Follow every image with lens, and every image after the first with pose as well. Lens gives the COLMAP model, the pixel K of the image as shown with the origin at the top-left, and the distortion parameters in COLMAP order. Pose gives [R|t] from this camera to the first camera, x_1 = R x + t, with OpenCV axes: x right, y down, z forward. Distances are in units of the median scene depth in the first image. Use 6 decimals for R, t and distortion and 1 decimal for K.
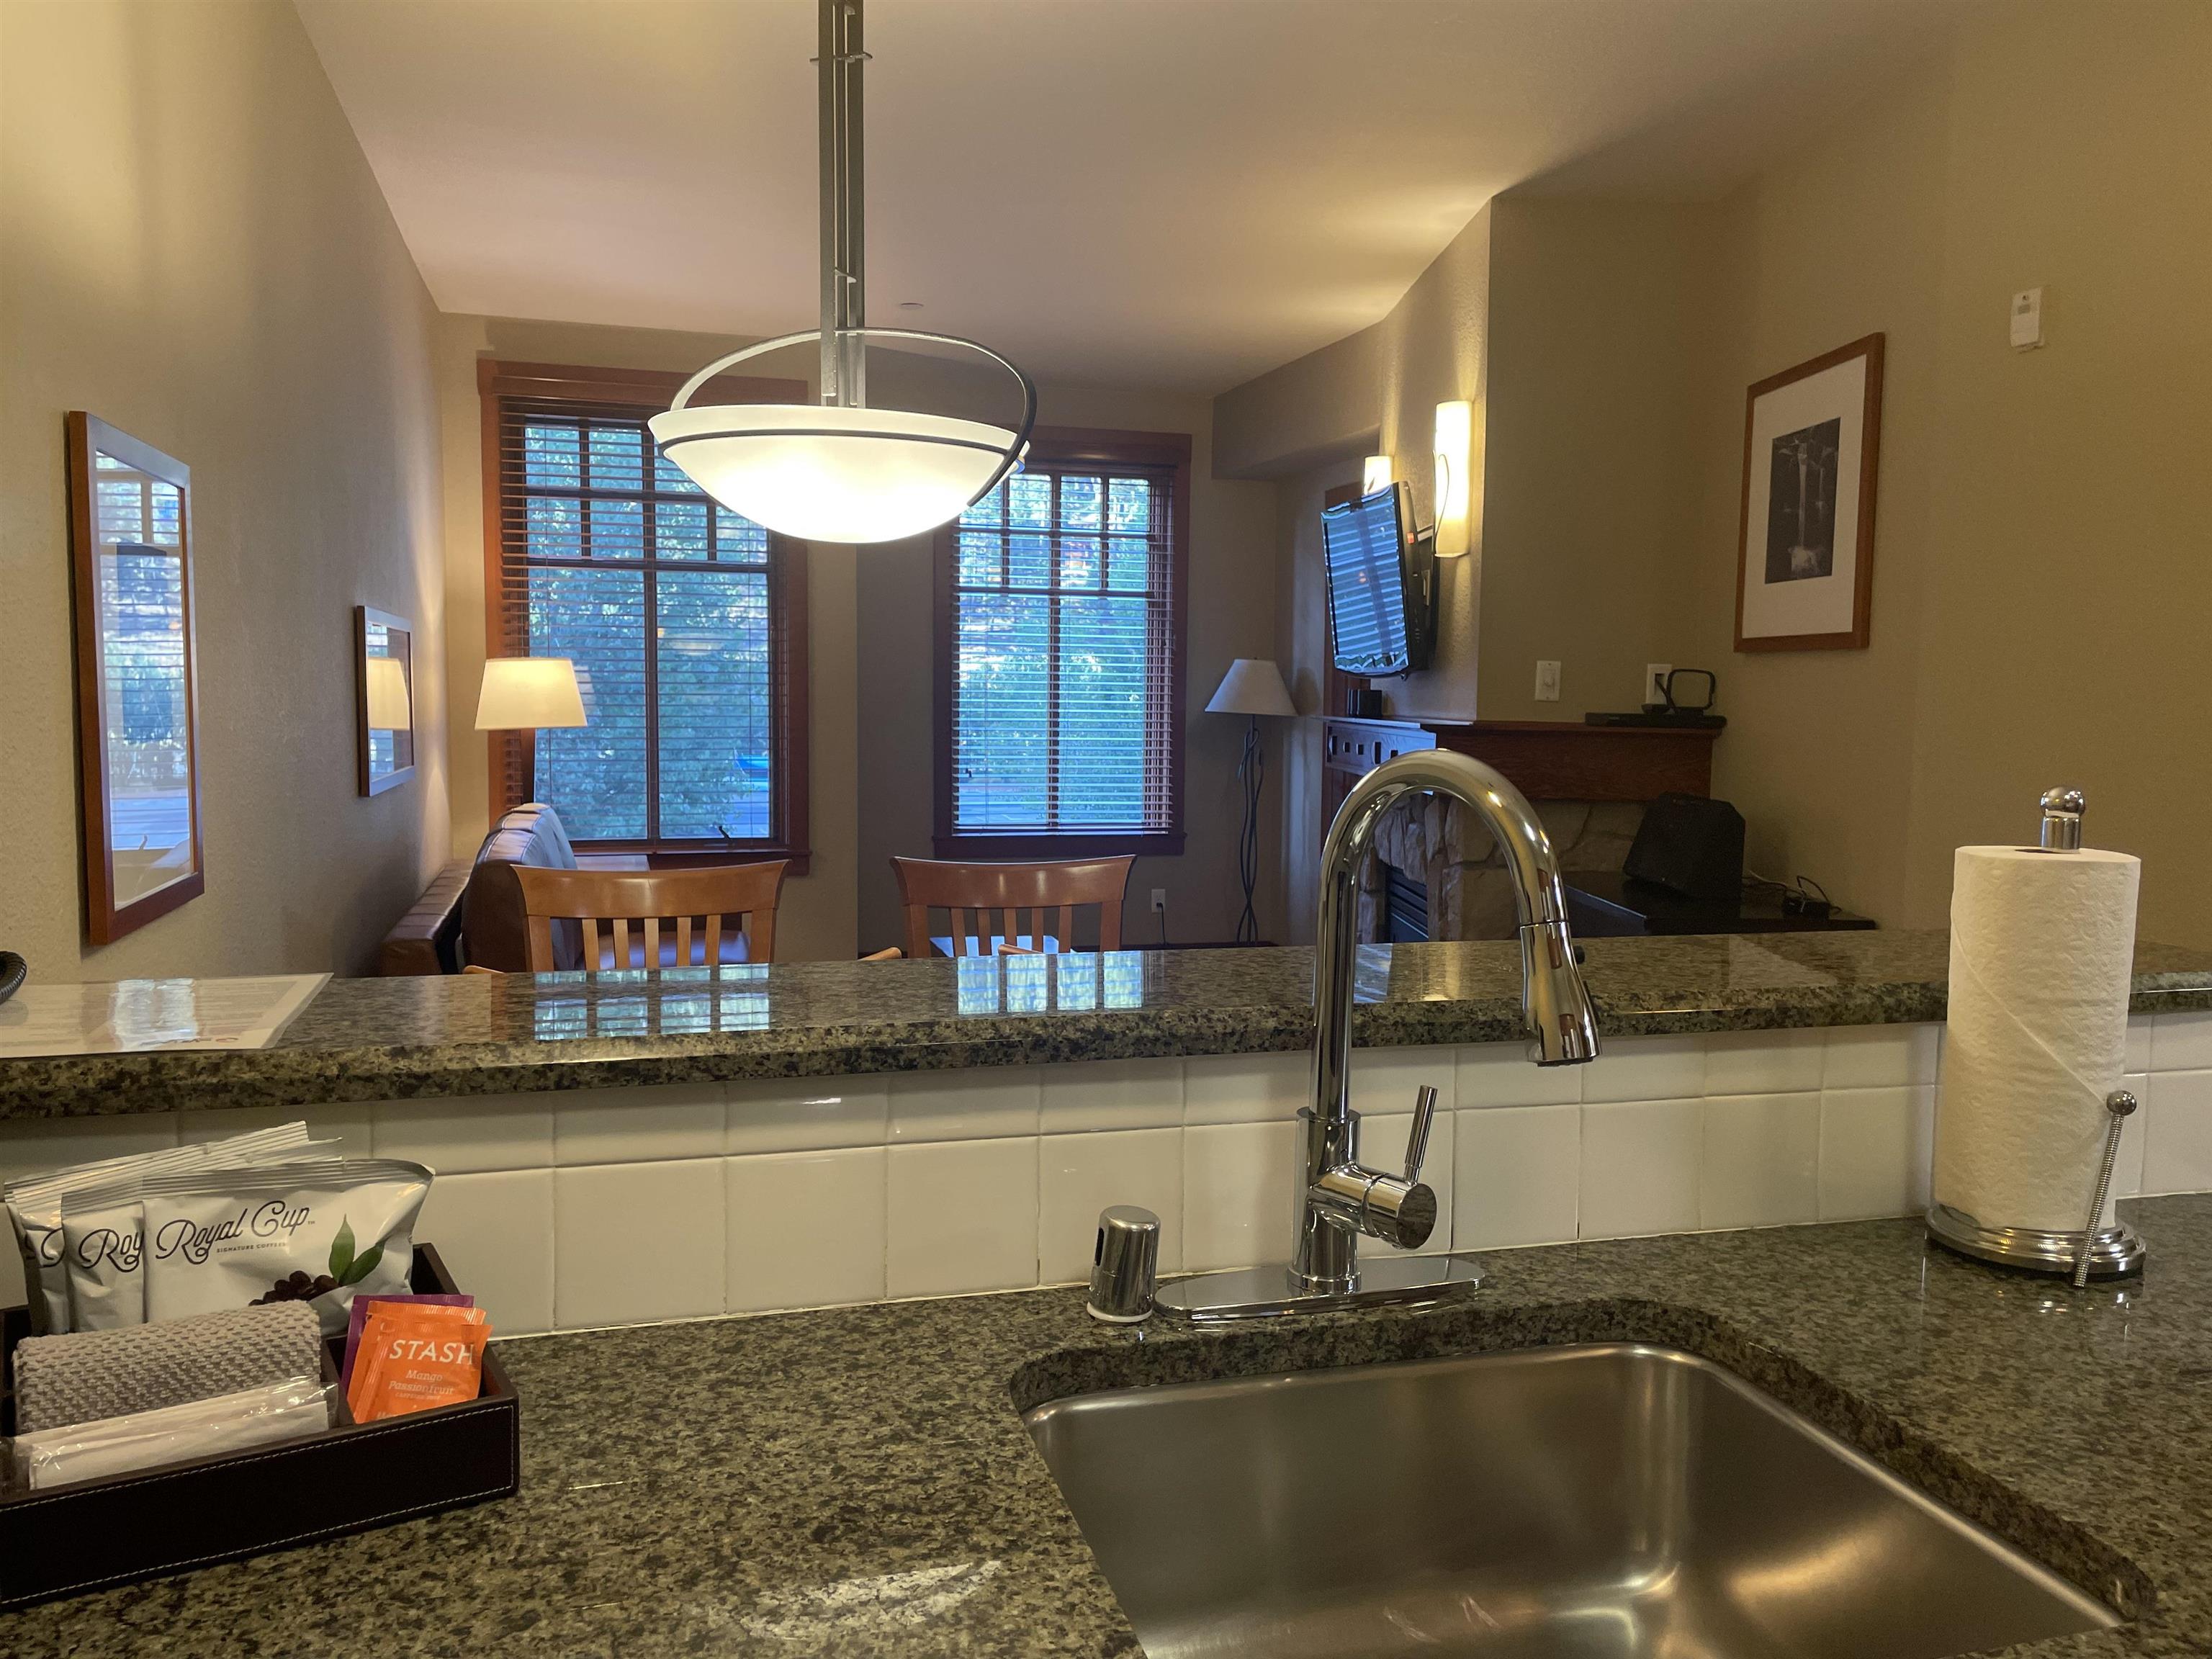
lens RADIAL K [[1699.4, 0, 1106.0], [0, 1699.4, 829.5], [0, 0, 1]] dist [0.076699, -0.107172]
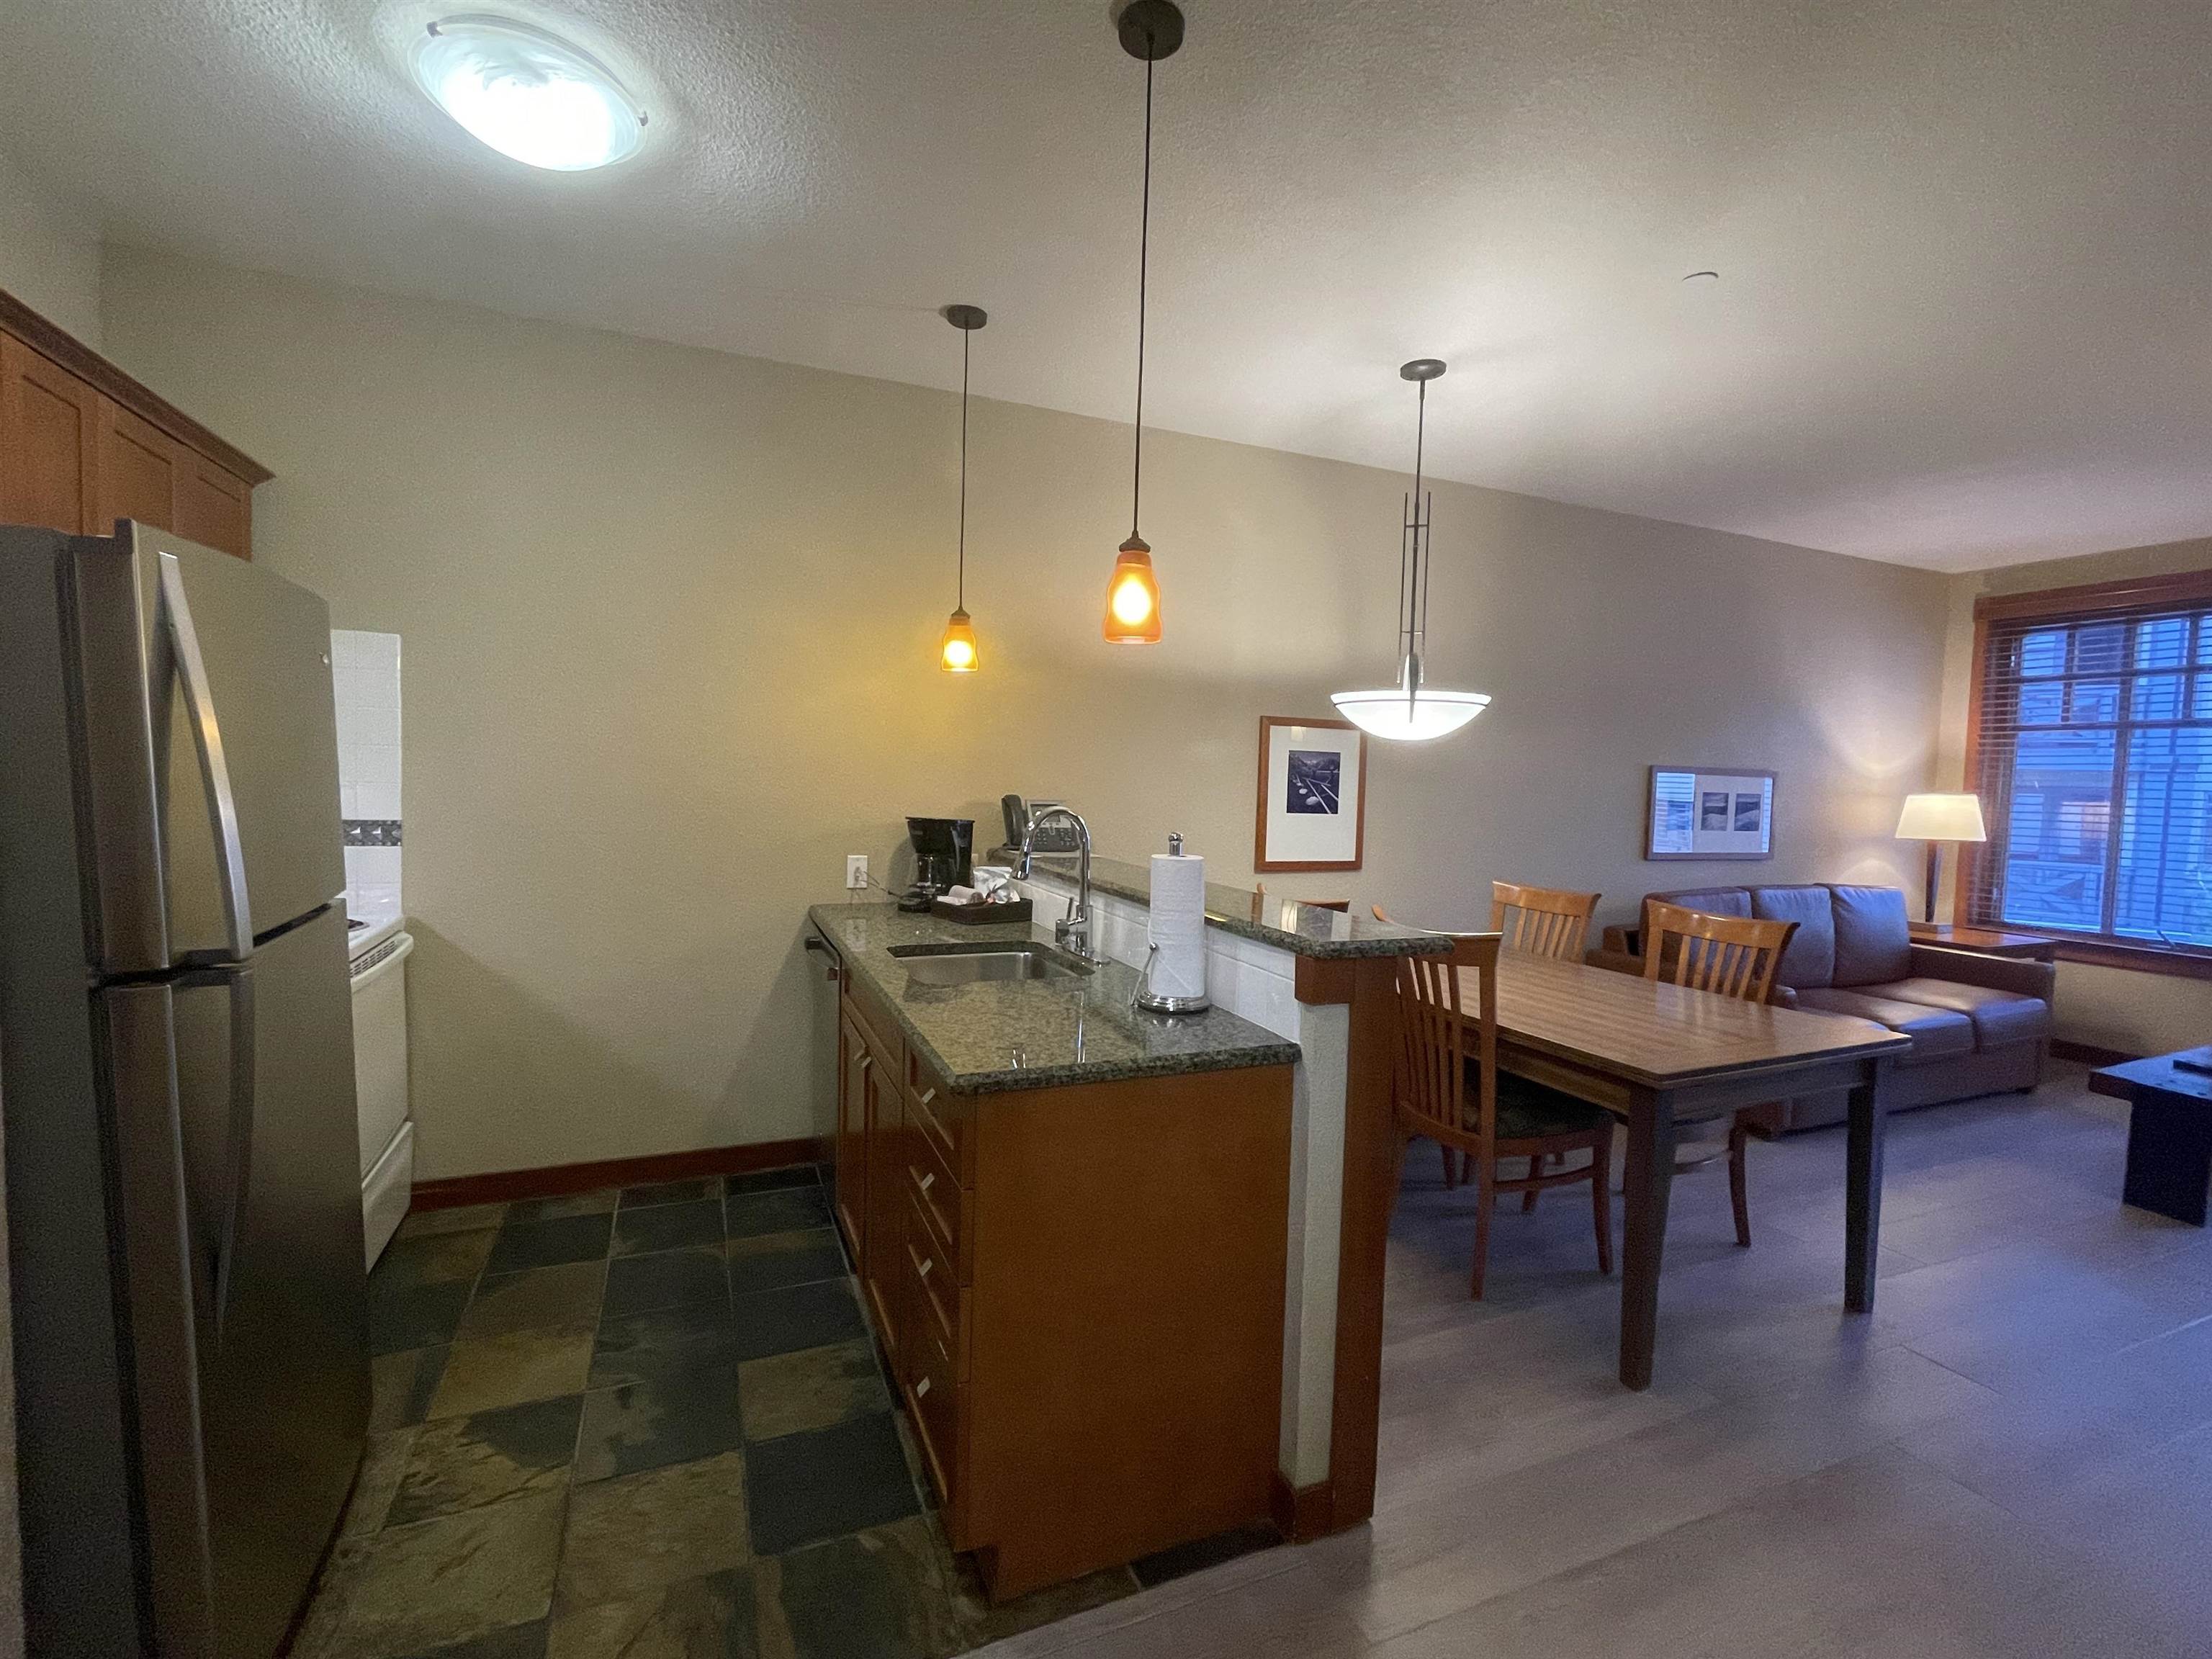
lens RADIAL K [[1003.9, 0, 1093.9], [0, 1003.9, 842.4], [0, 0, 1]] dist [-0.000342, -0.000071]
pose [[0.107783, 0.059200, -0.992410, 2.049007], [-0.110639, 0.992739, 0.047203, -0.067742], [0.987999, 0.104712, 0.113550, 0.672480]]
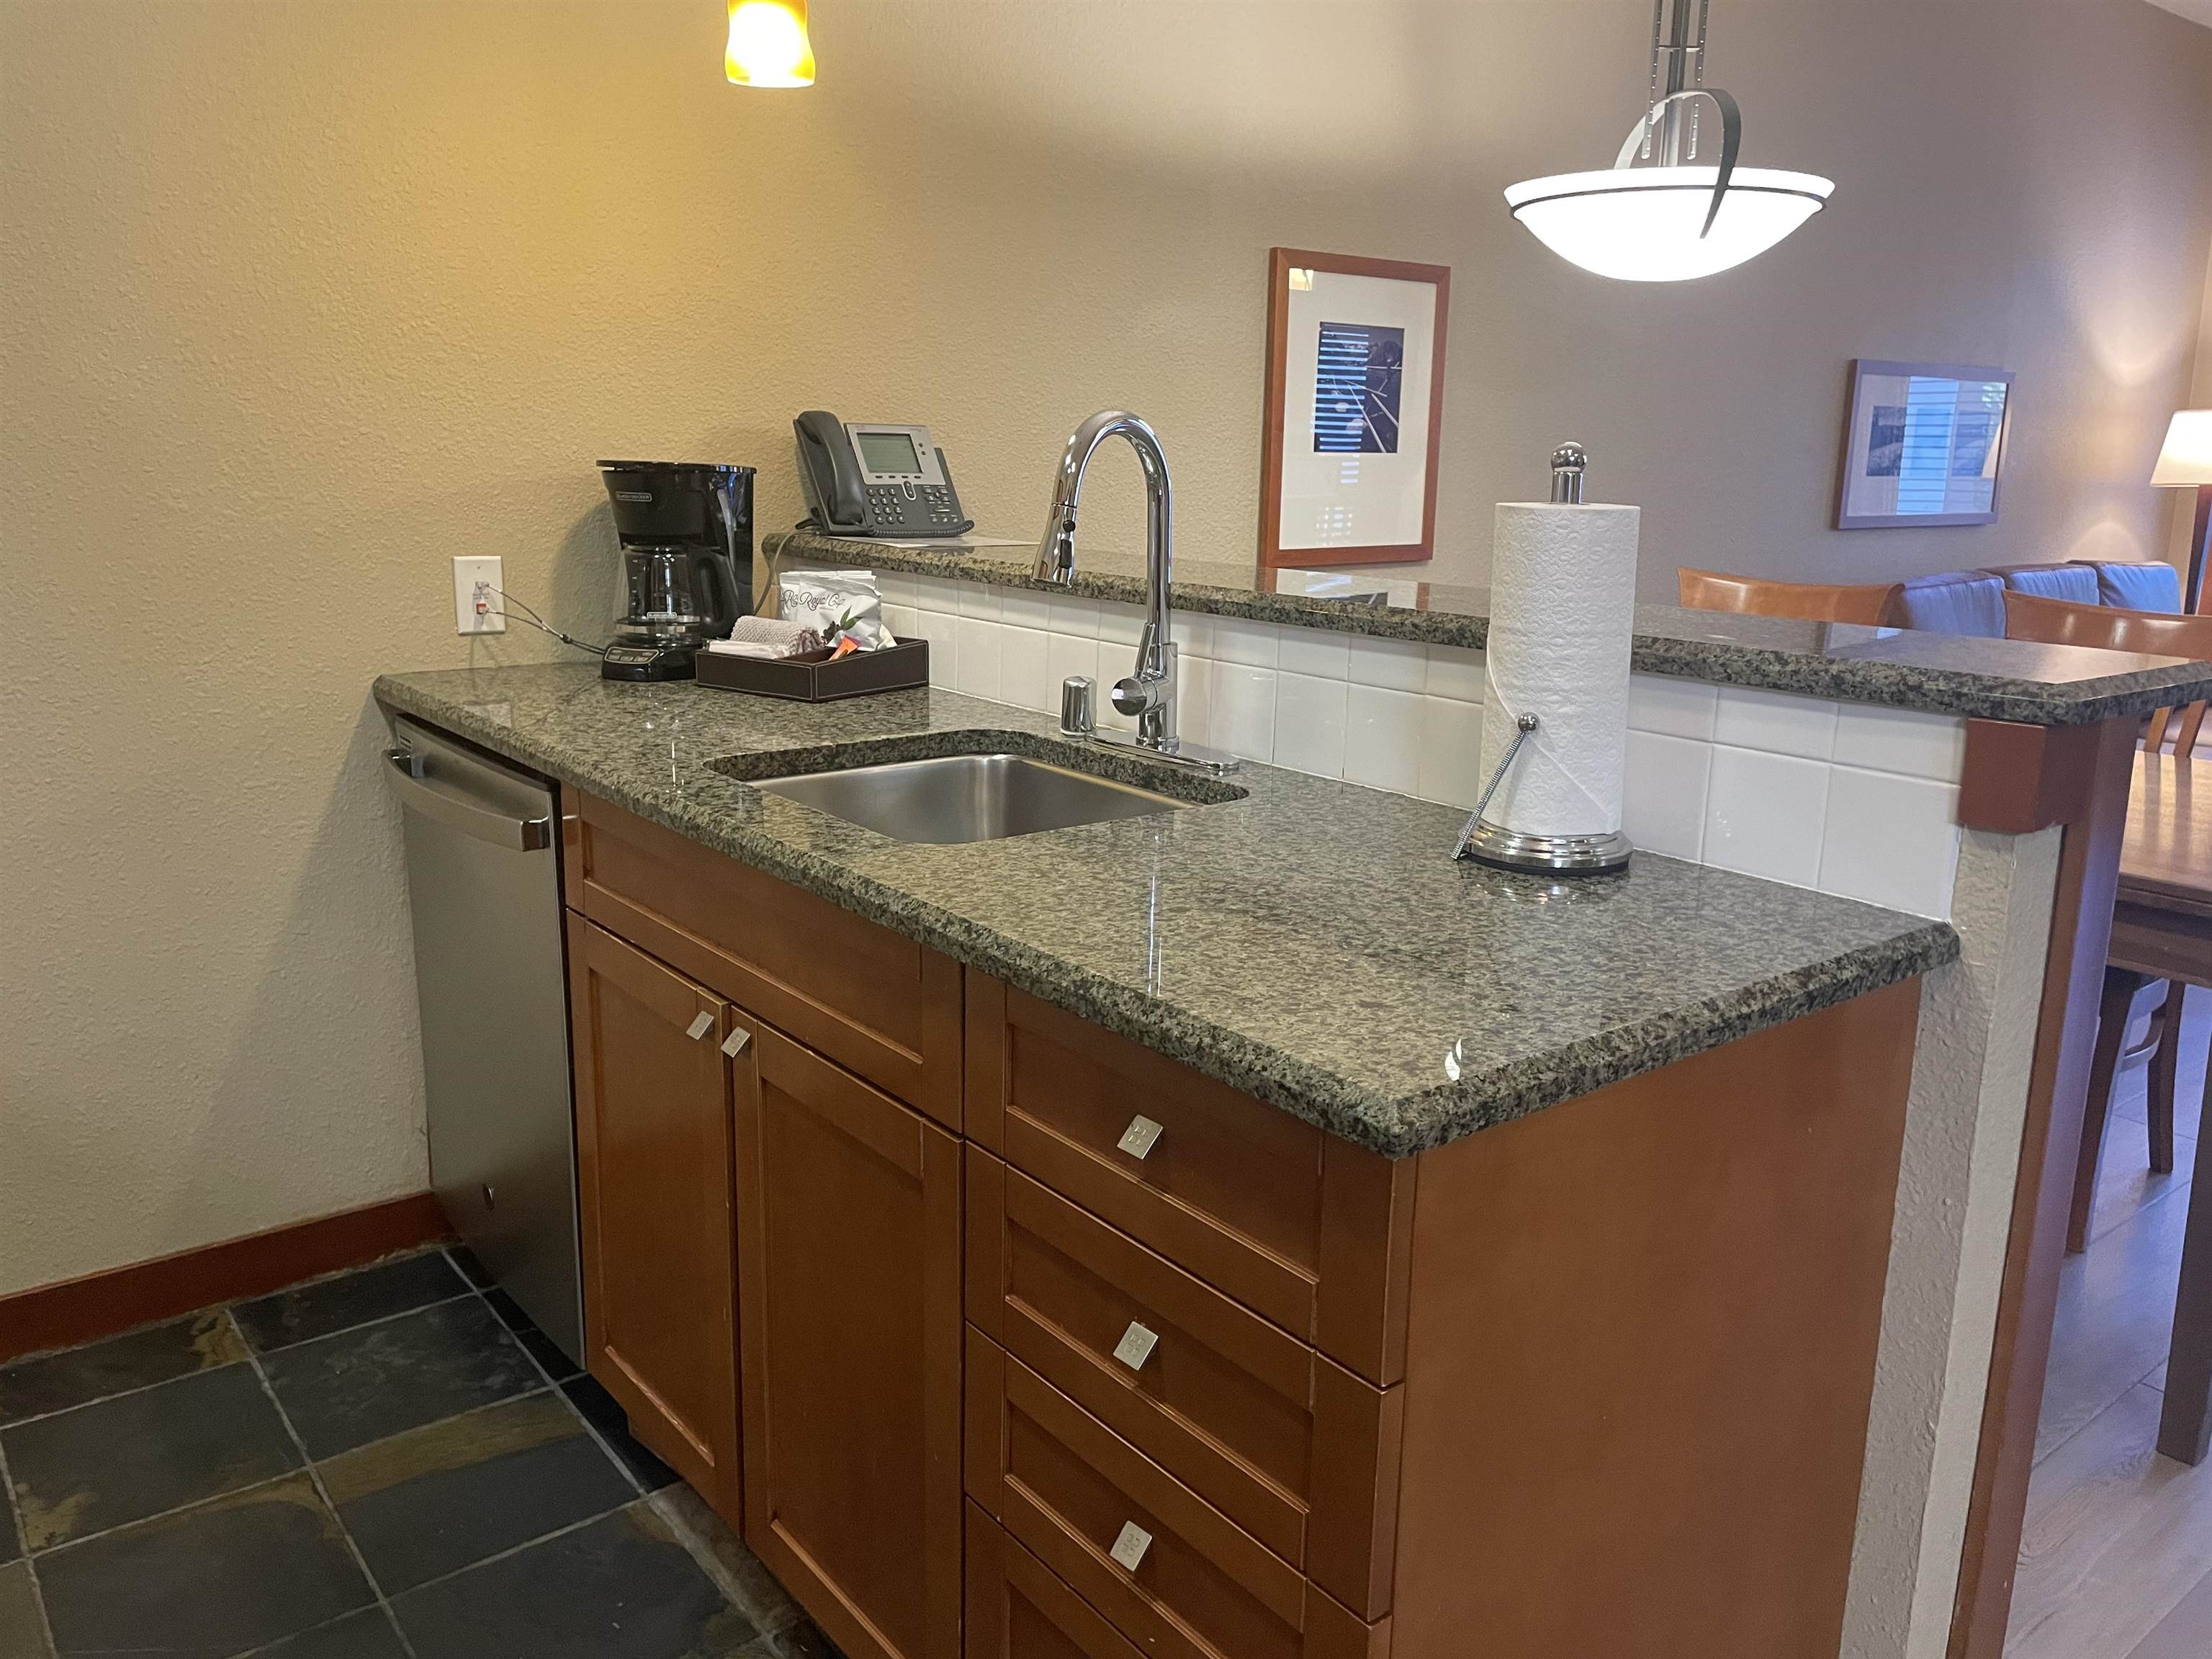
lens RADIAL K [[1699.4, 0, 1106.0], [0, 1699.4, 829.5], [0, 0, 1]] dist [0.076699, -0.107172]
pose [[0.375703, 0.203160, -0.904198, 1.464968], [-0.090378, 0.979057, 0.182427, 0.042337], [0.922323, 0.013181, 0.386196, 0.279785]]
